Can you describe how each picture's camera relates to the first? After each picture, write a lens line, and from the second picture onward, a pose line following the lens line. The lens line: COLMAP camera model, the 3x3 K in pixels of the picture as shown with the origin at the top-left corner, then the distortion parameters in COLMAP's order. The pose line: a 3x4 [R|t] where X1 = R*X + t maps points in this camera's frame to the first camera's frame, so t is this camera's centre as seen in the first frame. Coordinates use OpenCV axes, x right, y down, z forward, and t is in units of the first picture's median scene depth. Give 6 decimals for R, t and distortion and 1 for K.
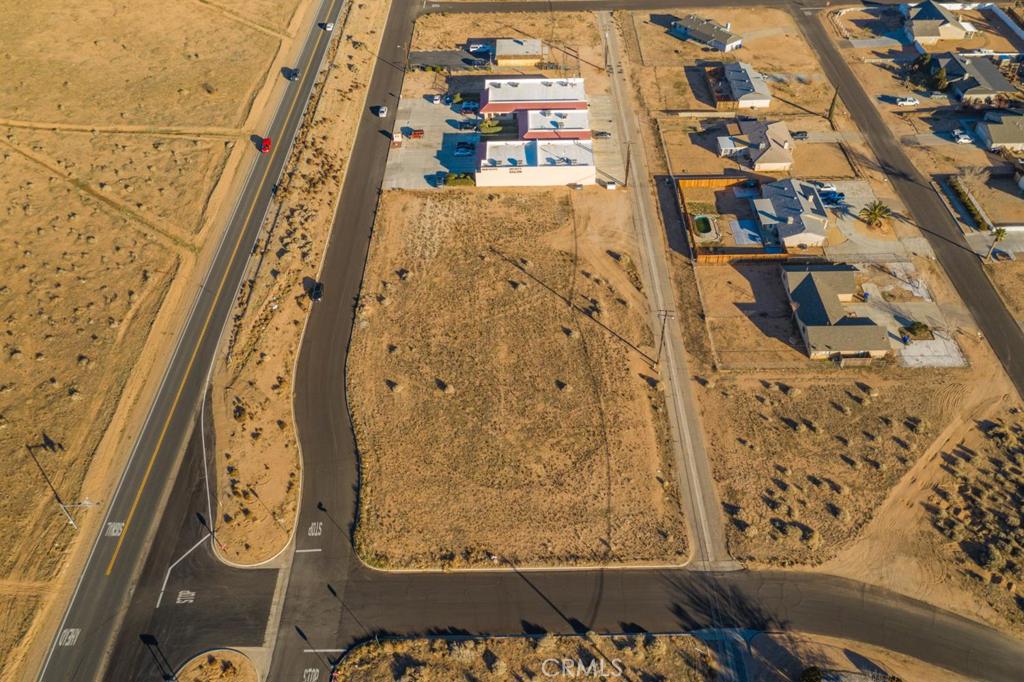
lens RADIAL K [[807.4, 0, 520.7], [0, 807.4, 386.1], [0, 0, 1]] dist [-0.004751, 0.013015]
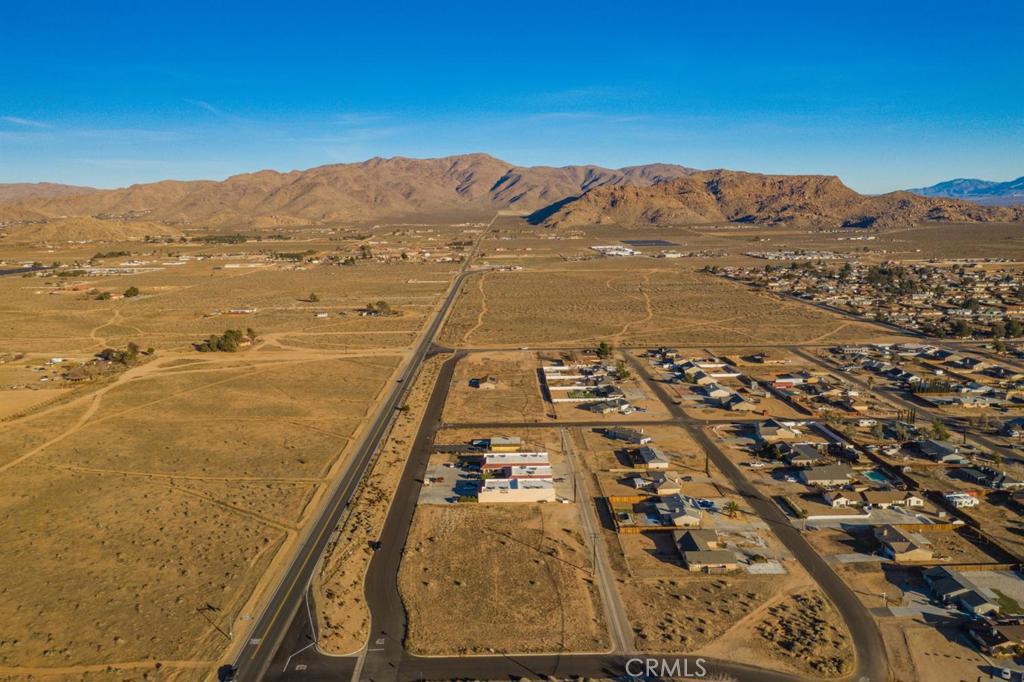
lens RADIAL K [[808.2, 0, 506.9], [0, 808.2, 346.3], [0, 0, 1]] dist [-0.012061, 0.034455]
pose [[0.999994, 0.002545, 0.002540, -0.005760], [-0.000527, 0.802538, -0.596601, 0.488843], [-0.003557, 0.596596, 0.802534, -0.471822]]
